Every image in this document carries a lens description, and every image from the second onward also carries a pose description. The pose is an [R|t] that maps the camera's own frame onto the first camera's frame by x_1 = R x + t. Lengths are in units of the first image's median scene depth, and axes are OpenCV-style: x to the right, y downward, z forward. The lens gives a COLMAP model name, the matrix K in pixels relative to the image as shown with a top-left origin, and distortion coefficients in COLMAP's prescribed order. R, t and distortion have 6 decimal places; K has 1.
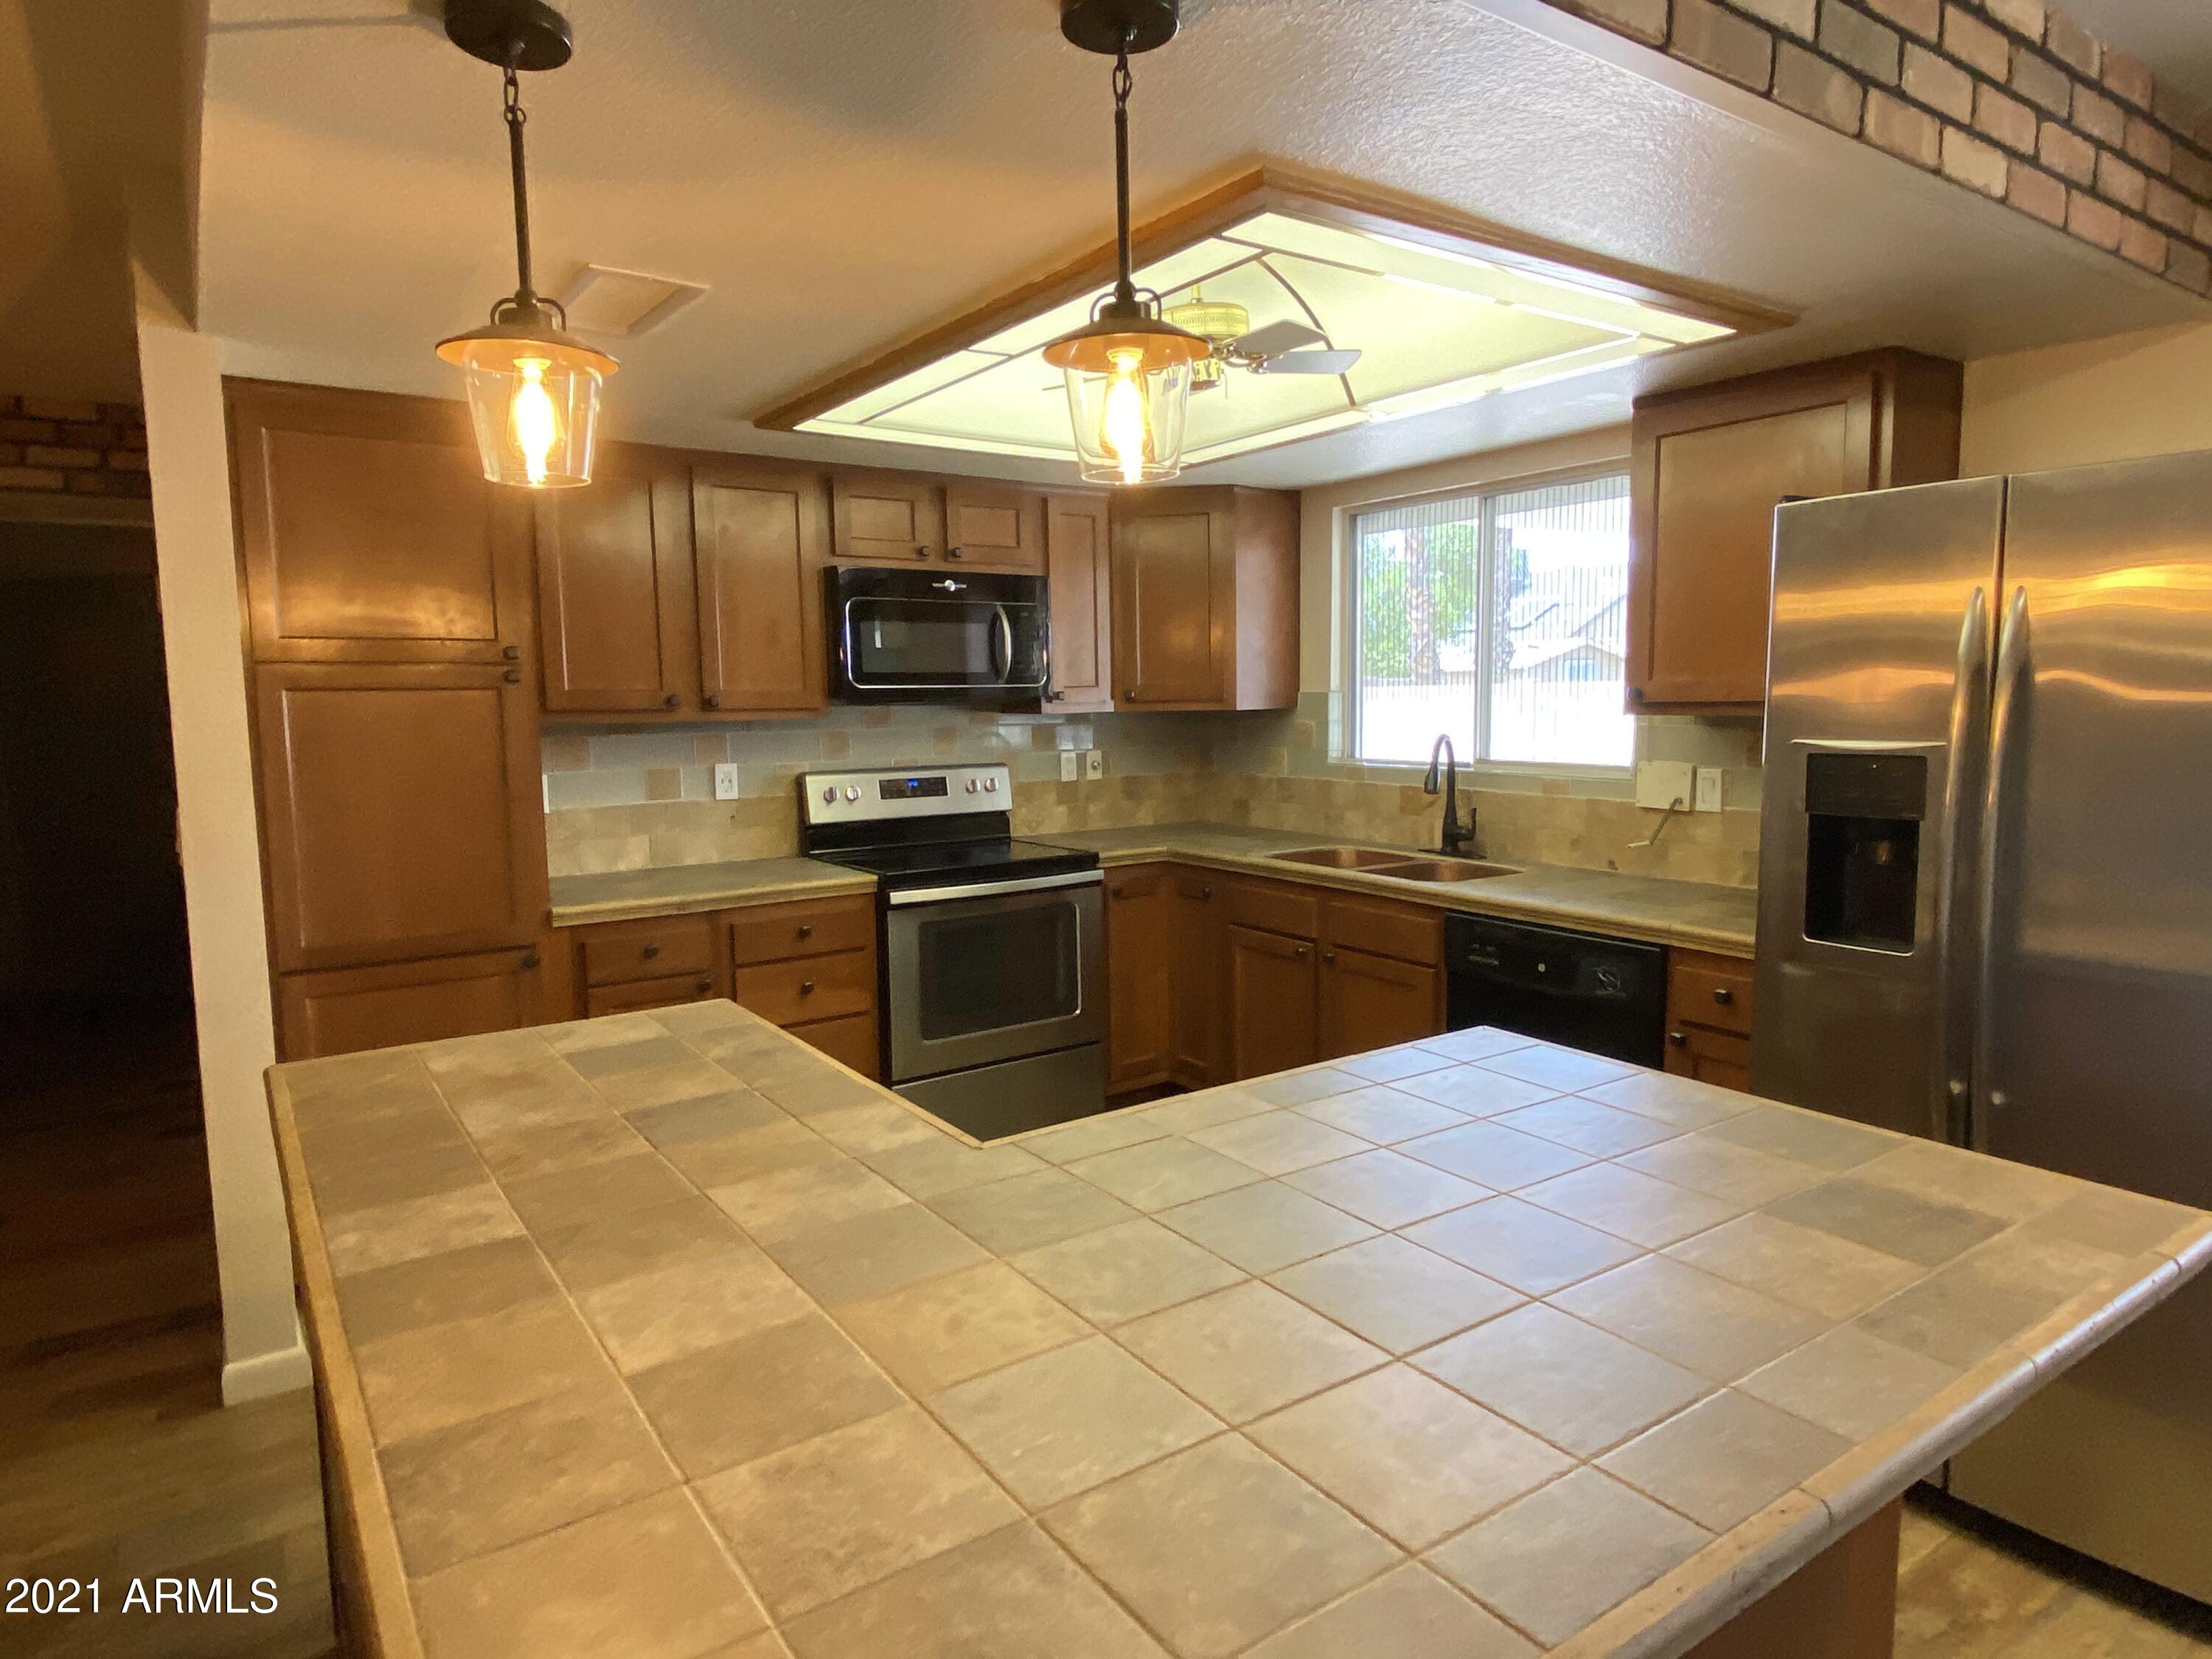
lens RADIAL K [[1287.5, 0, 1106.0], [0, 1287.5, 829.5], [0, 0, 1]] dist [0.066541, -0.067101]
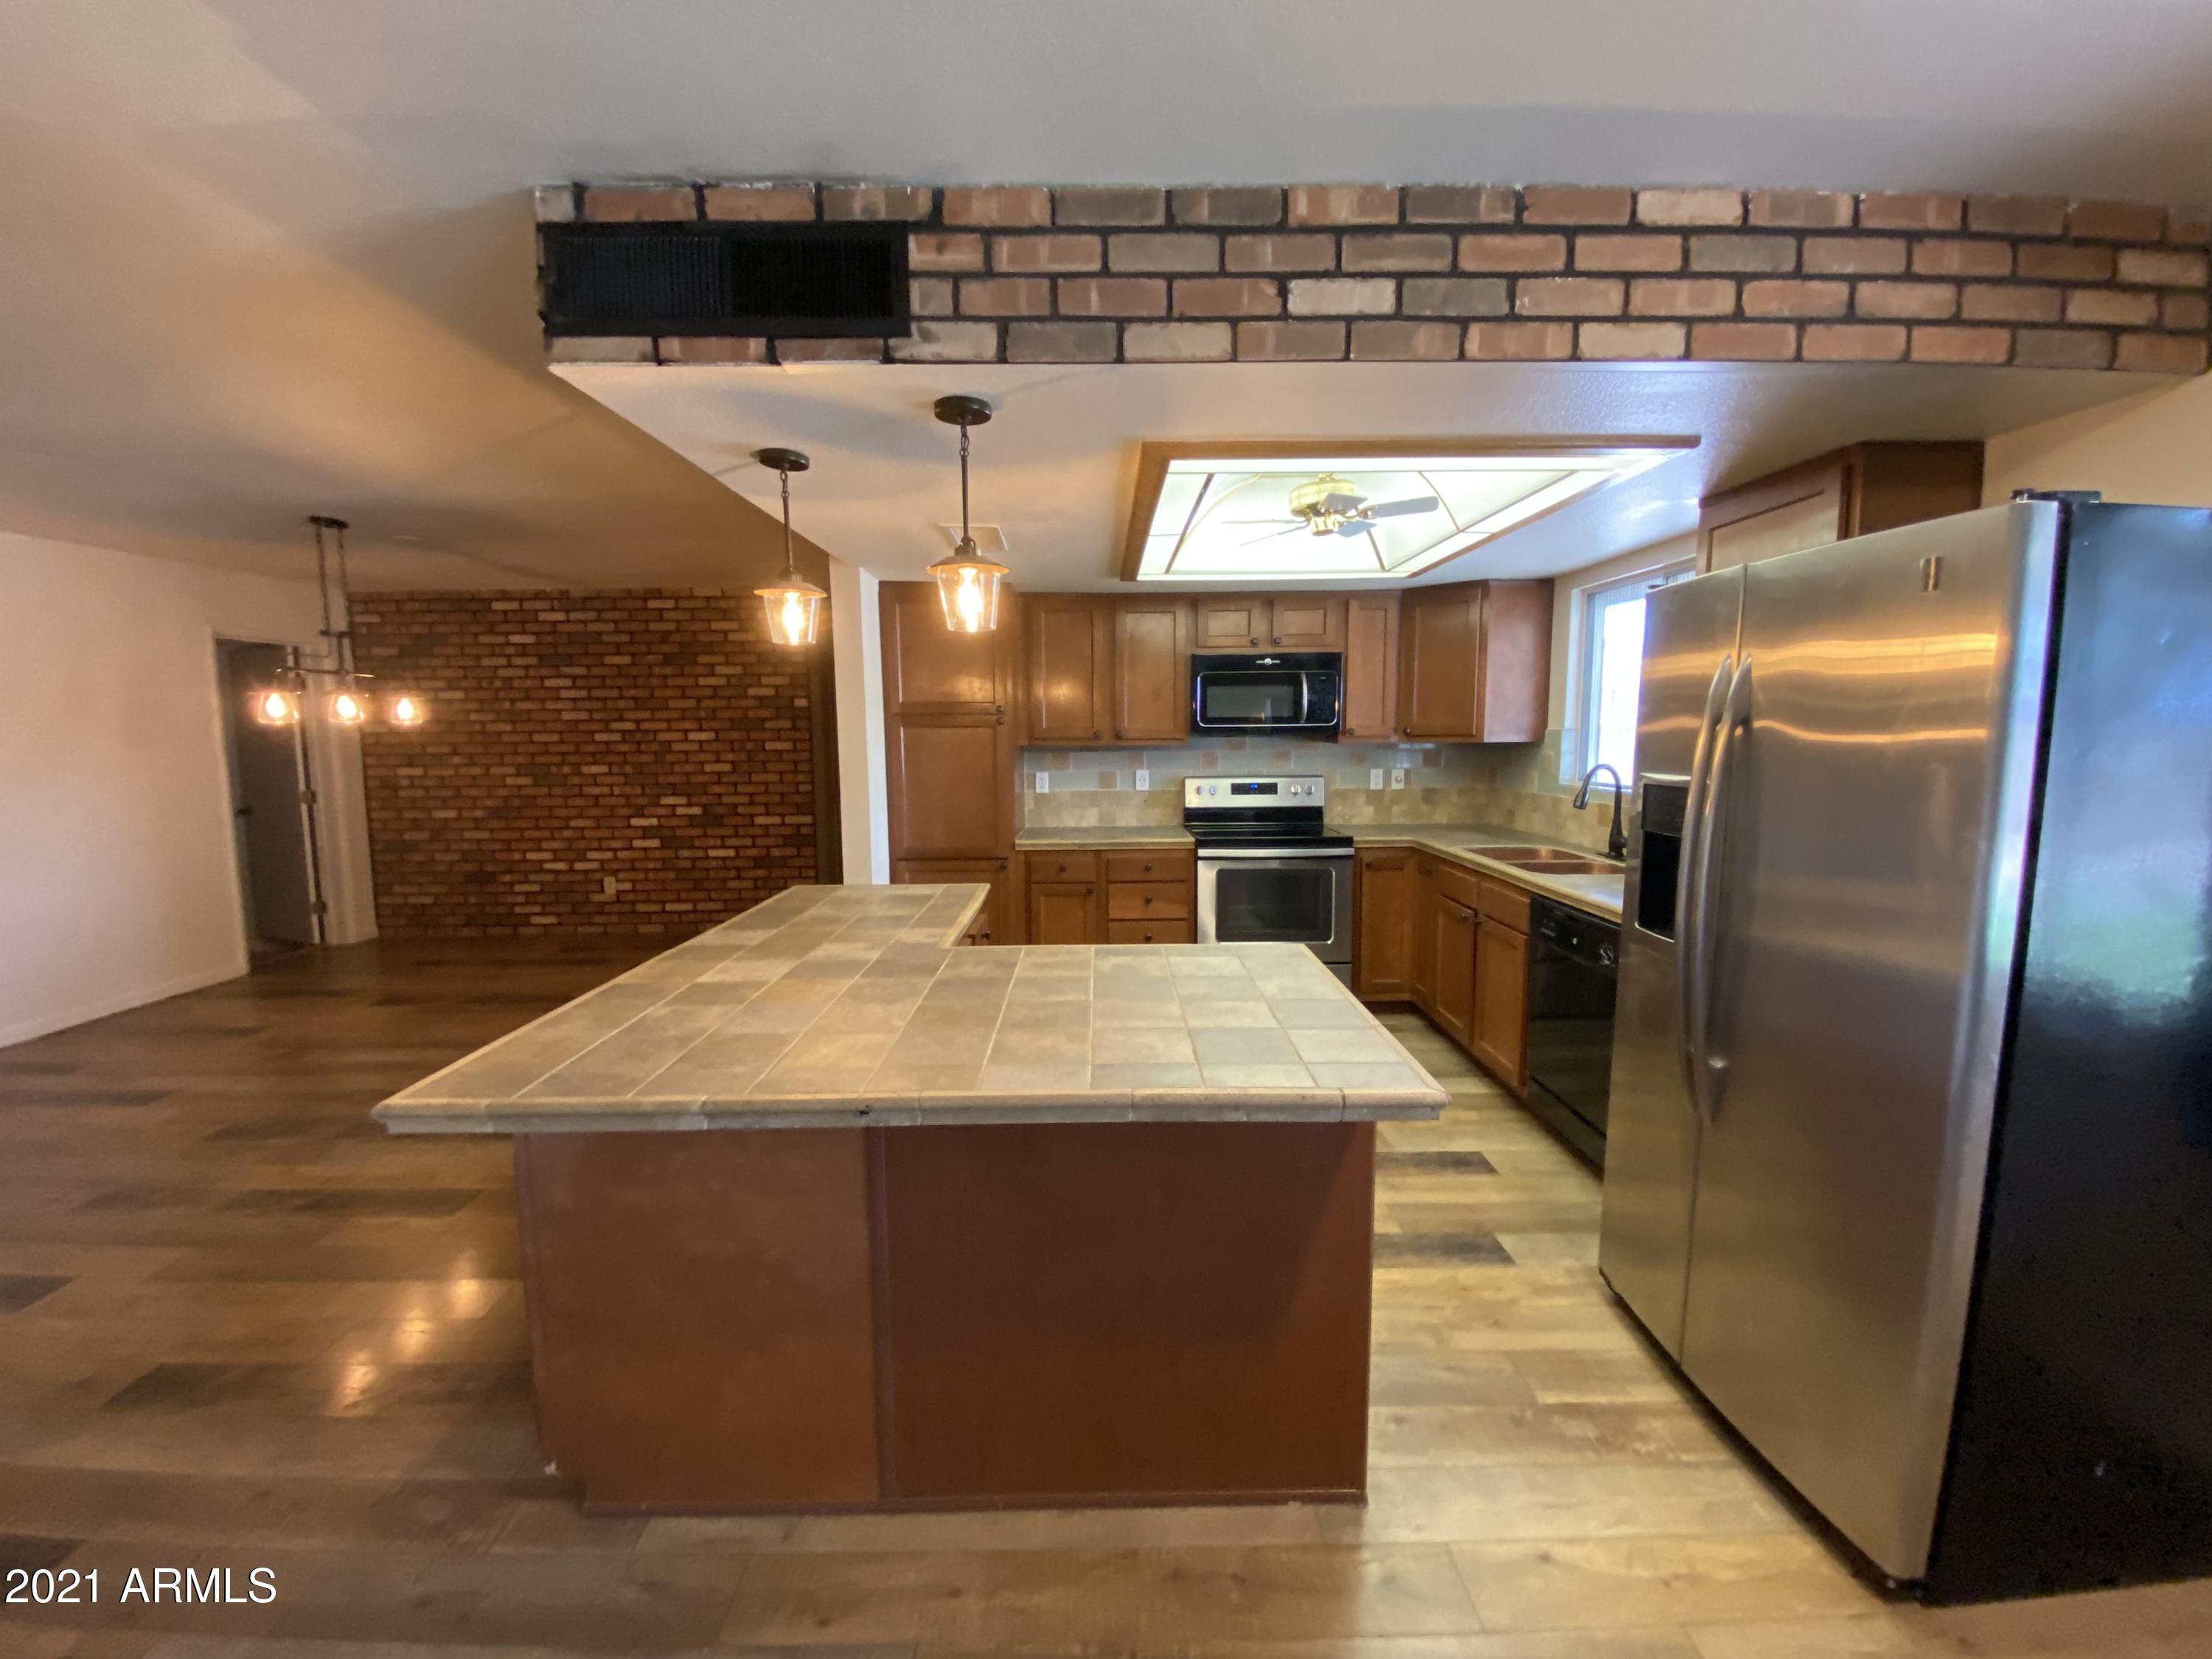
lens RADIAL K [[897.9, 0, 1106.0], [0, 897.9, 829.5], [0, 0, 1]] dist [-0.000359, -0.000110]
pose [[0.824658, 0.068301, -0.561493, 0.348810], [-0.062616, 0.997605, 0.029387, -0.003212], [0.562156, 0.010924, 0.826959, -0.025305]]
